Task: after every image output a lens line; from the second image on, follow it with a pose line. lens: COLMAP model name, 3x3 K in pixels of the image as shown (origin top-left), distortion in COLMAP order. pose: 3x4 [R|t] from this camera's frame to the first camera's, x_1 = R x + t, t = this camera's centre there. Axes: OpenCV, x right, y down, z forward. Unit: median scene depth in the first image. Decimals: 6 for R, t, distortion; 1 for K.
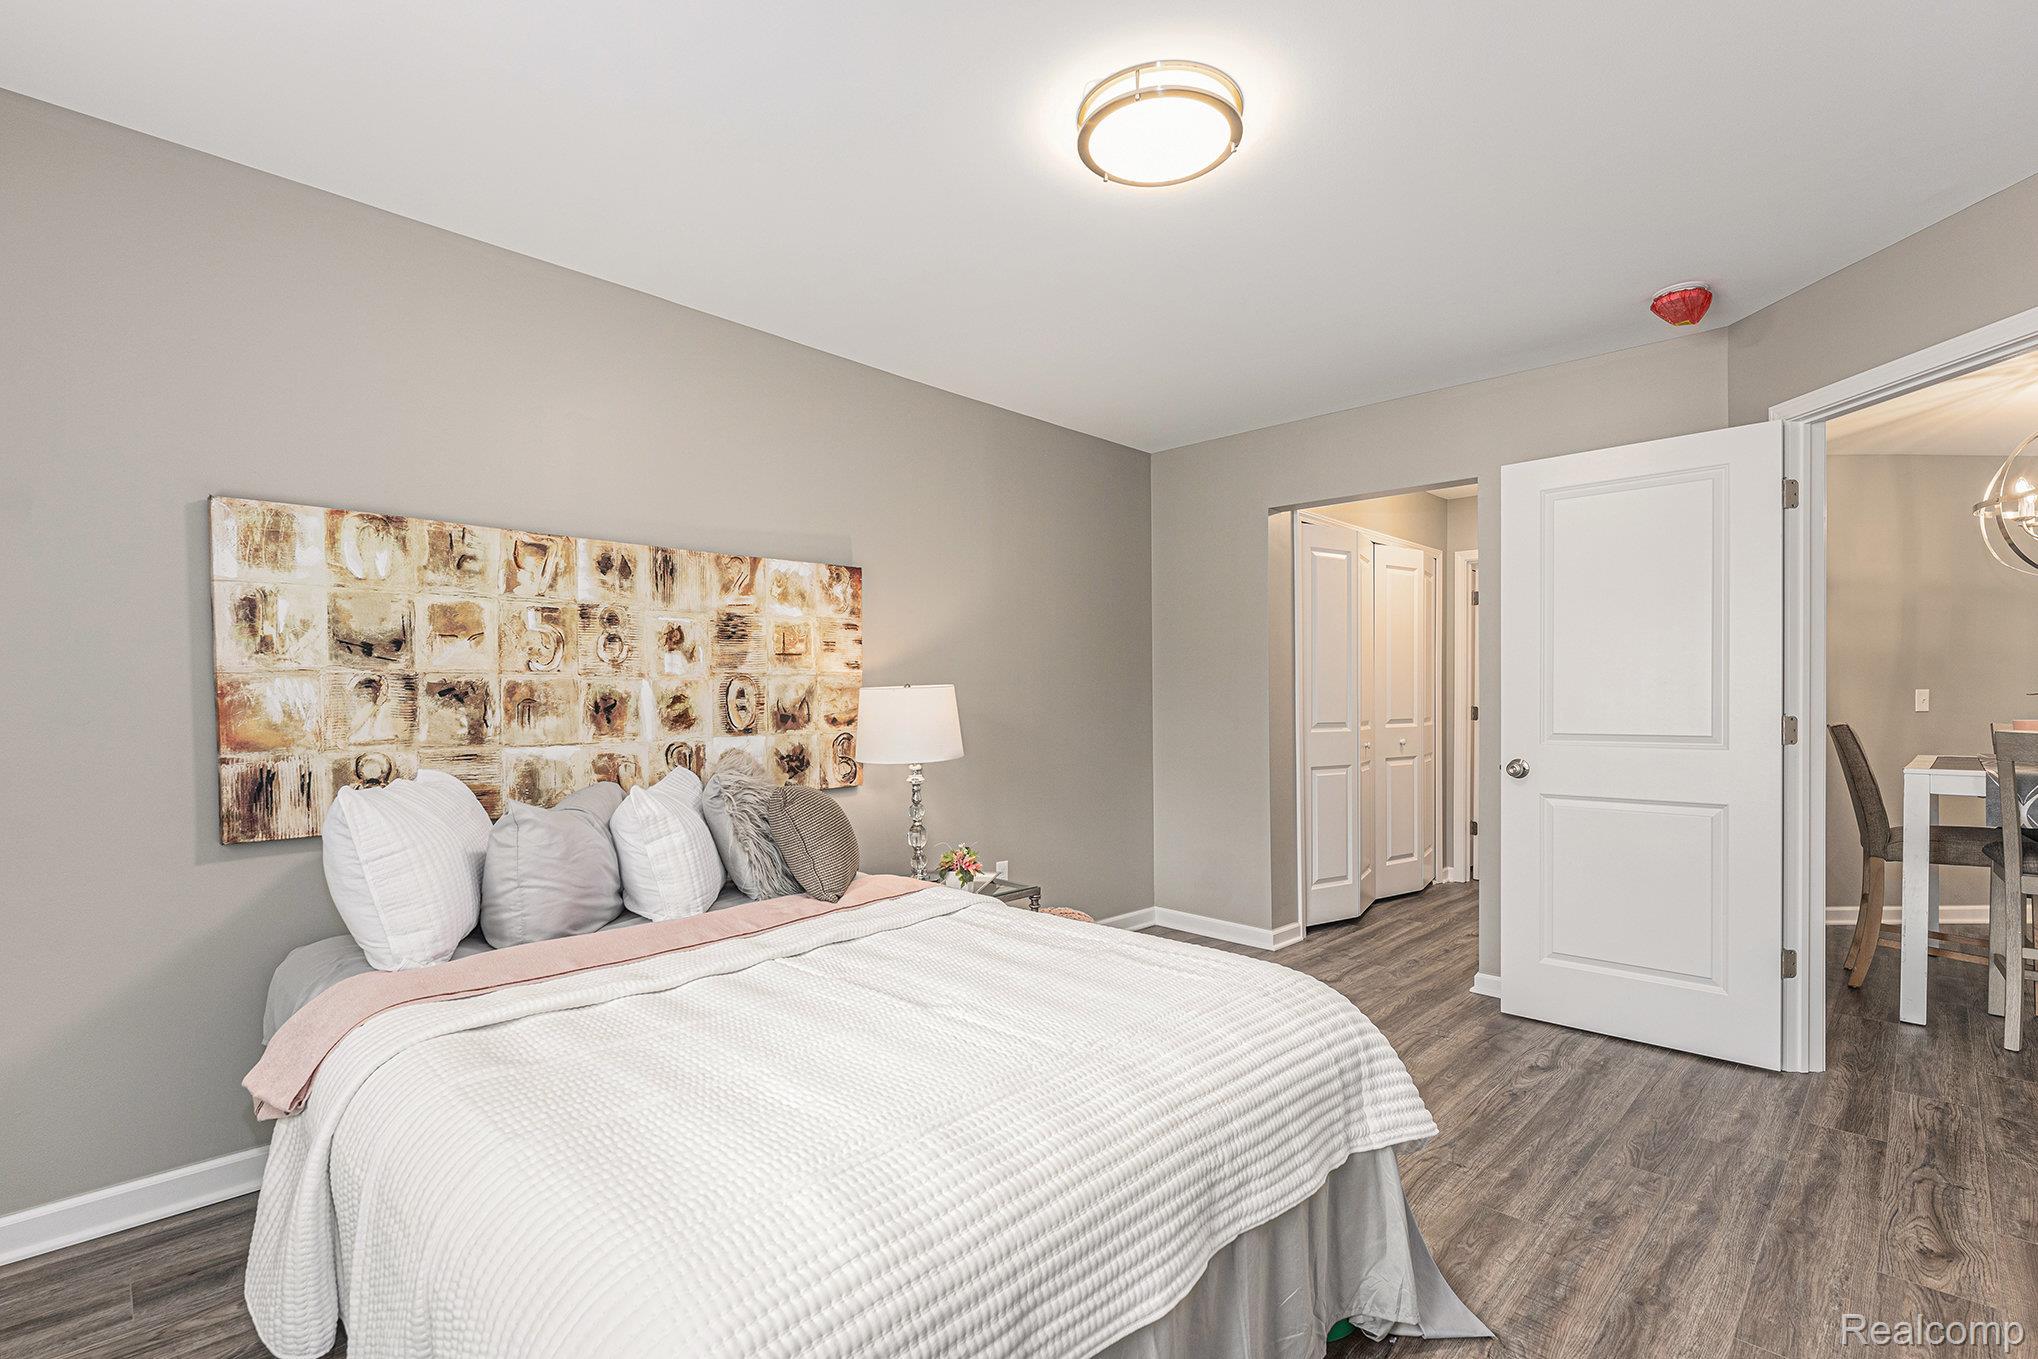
lens RADIAL K [[907.5, 0, 1022.9], [0, 907.5, 695.9], [0, 0, 1]] dist [0.000130, -0.000293]
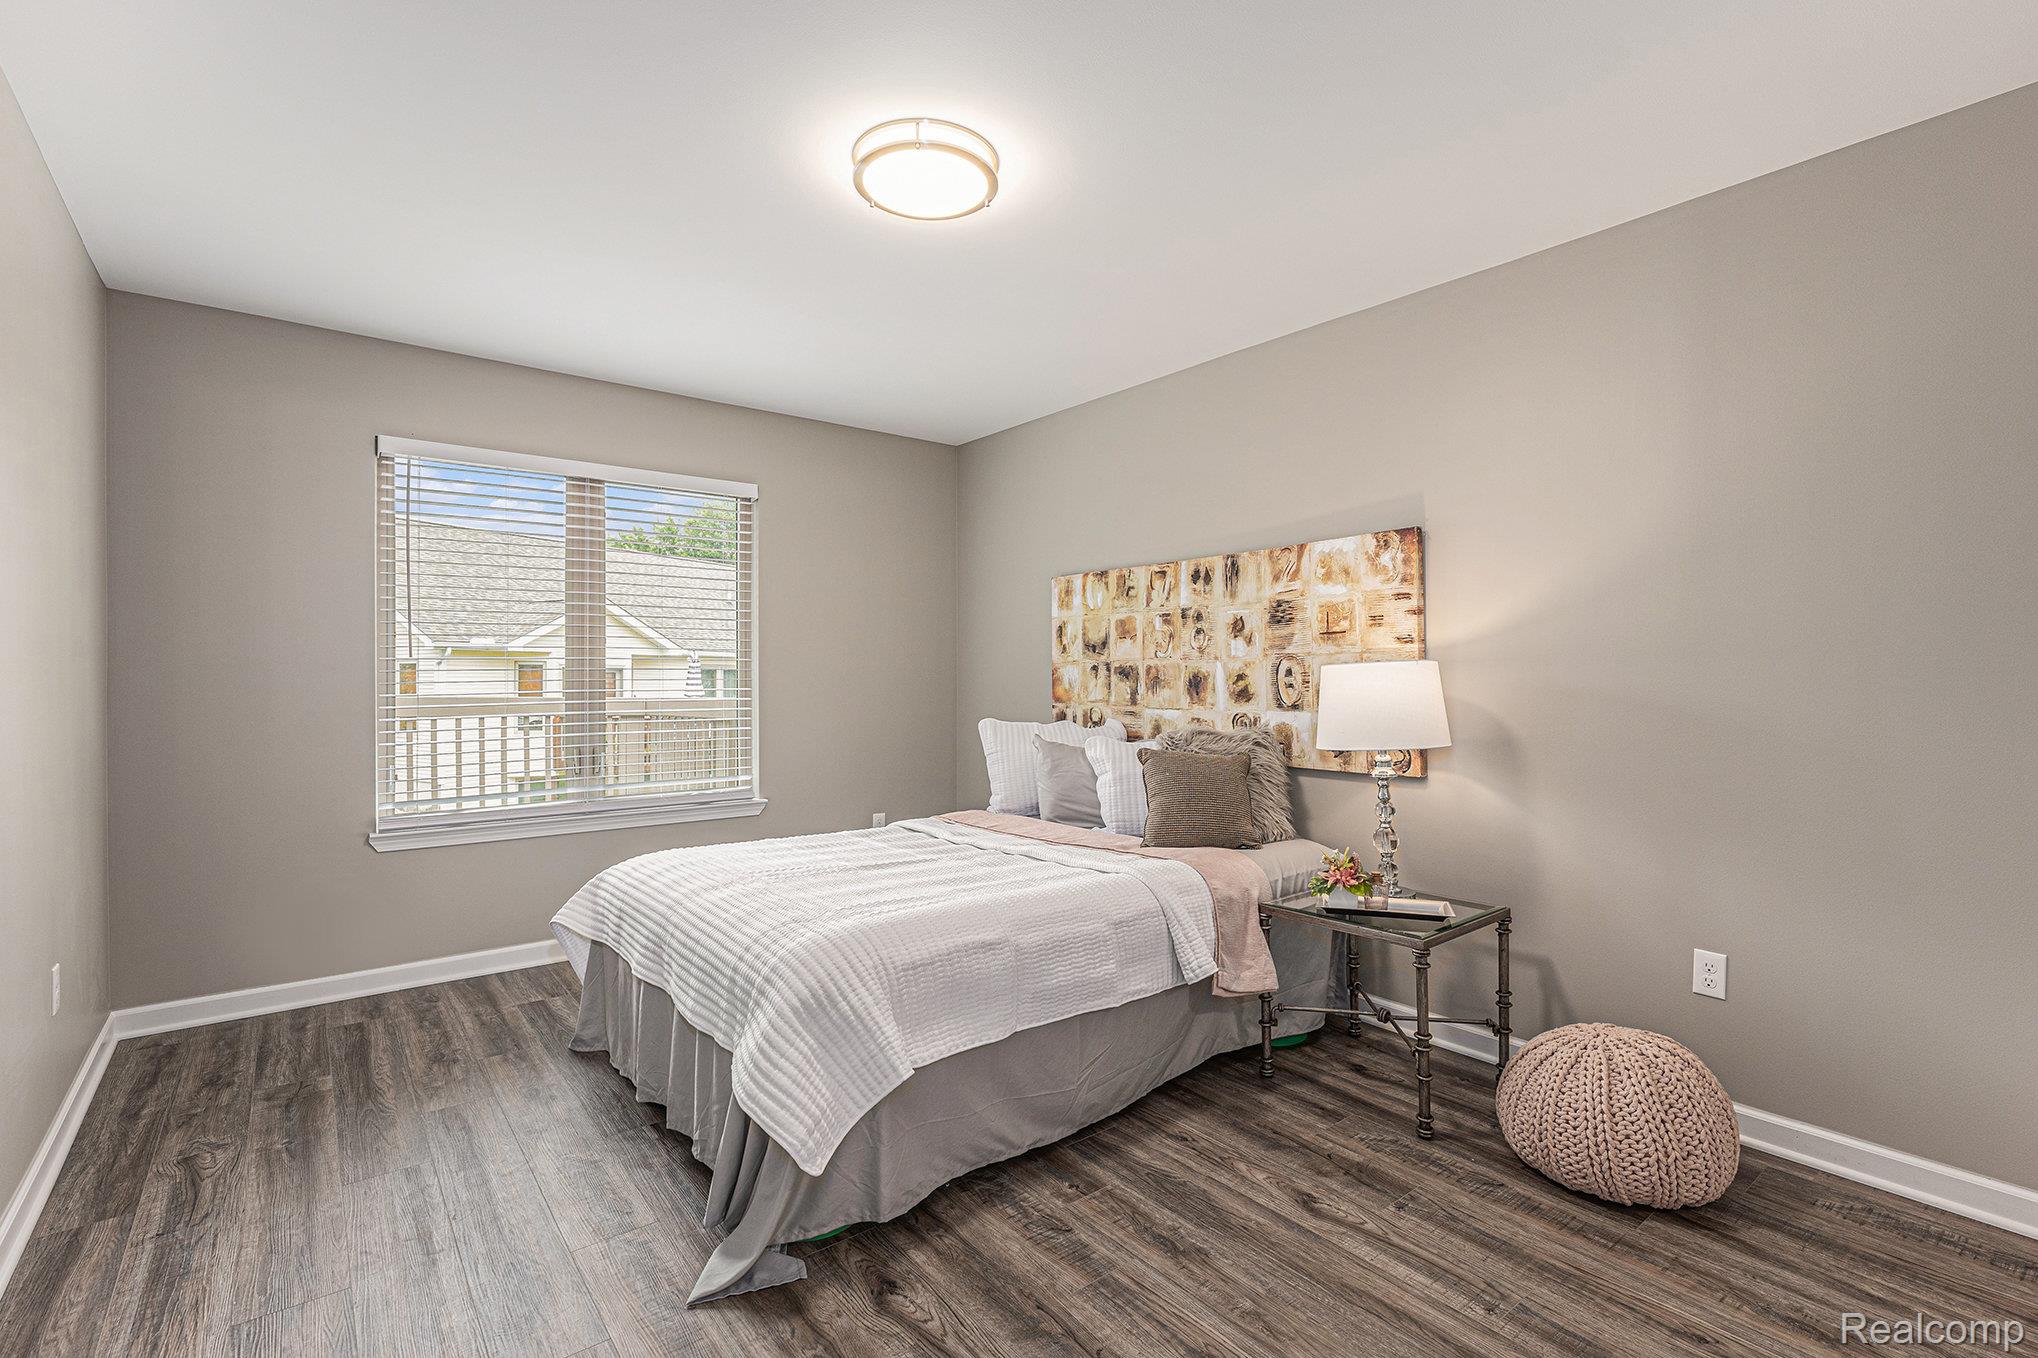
lens RADIAL K [[938.5, 0, 1019.0], [0, 938.5, 679.0], [0, 0, 1]] dist [0.000293, -0.000063]
pose [[-0.130511, 0.002054, -0.991445, 0.914770], [-0.000869, 0.999997, 0.002186, 0.003645], [0.991446, 0.001146, -0.130509, 0.888566]]
